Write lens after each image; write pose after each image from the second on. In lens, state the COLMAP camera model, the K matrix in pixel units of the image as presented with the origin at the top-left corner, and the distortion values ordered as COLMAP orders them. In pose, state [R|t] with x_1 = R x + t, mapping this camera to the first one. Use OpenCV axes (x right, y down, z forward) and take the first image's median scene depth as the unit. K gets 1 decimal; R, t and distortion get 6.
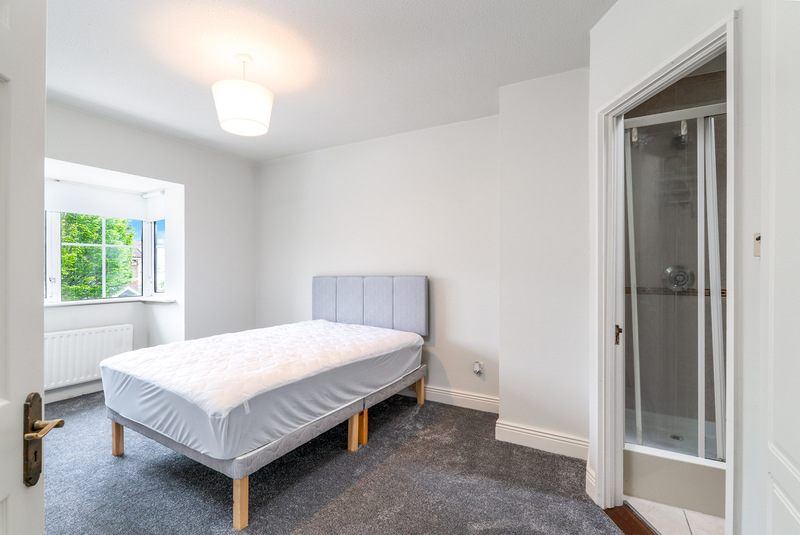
lens RADIAL K [[371.4, 0, 395.8], [0, 371.4, 264.9], [0, 0, 1]] dist [-0.000658, 0.000321]
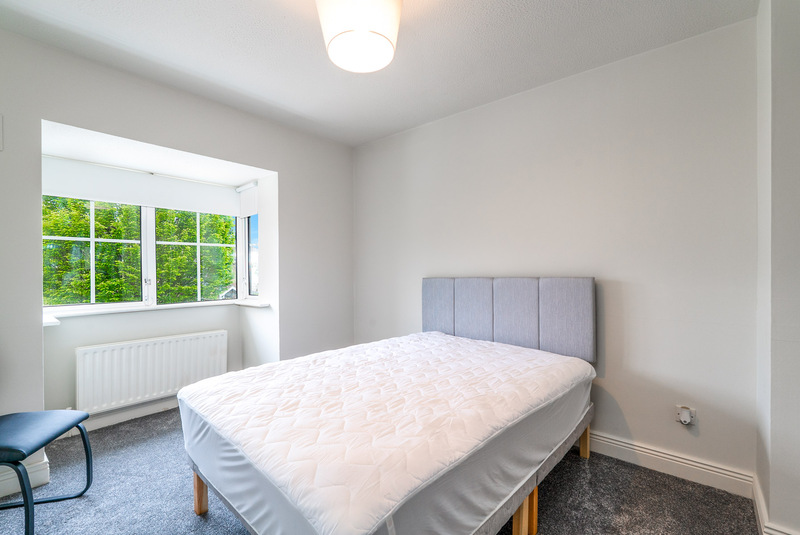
lens RADIAL K [[371.4, 0, 400.0], [0, 371.4, 266.7], [0, 0, 1]] dist [-0.000658, 0.000321]
pose [[0.979899, -0.005523, -0.199418, -0.138050], [0.006033, 0.999980, 0.001952, 0.006532], [0.199403, -0.003116, 0.979913, 0.239800]]
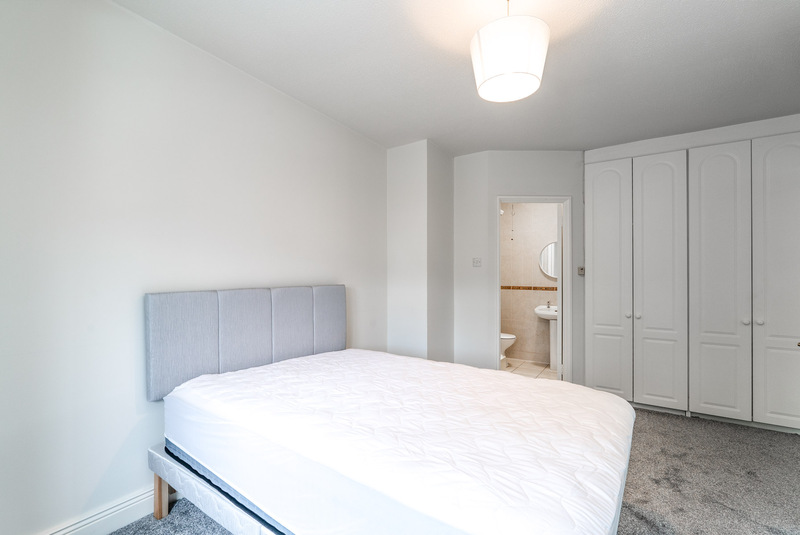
lens RADIAL K [[346.0, 0, 398.1], [0, 346.0, 274.3], [0, 0, 1]] dist [-0.000208, -0.000003]
pose [[0.112749, 0.014772, 0.993514, -0.773539], [0.003760, 0.999876, -0.015293, 0.018598], [-0.993616, 0.005460, 0.112680, 0.808821]]
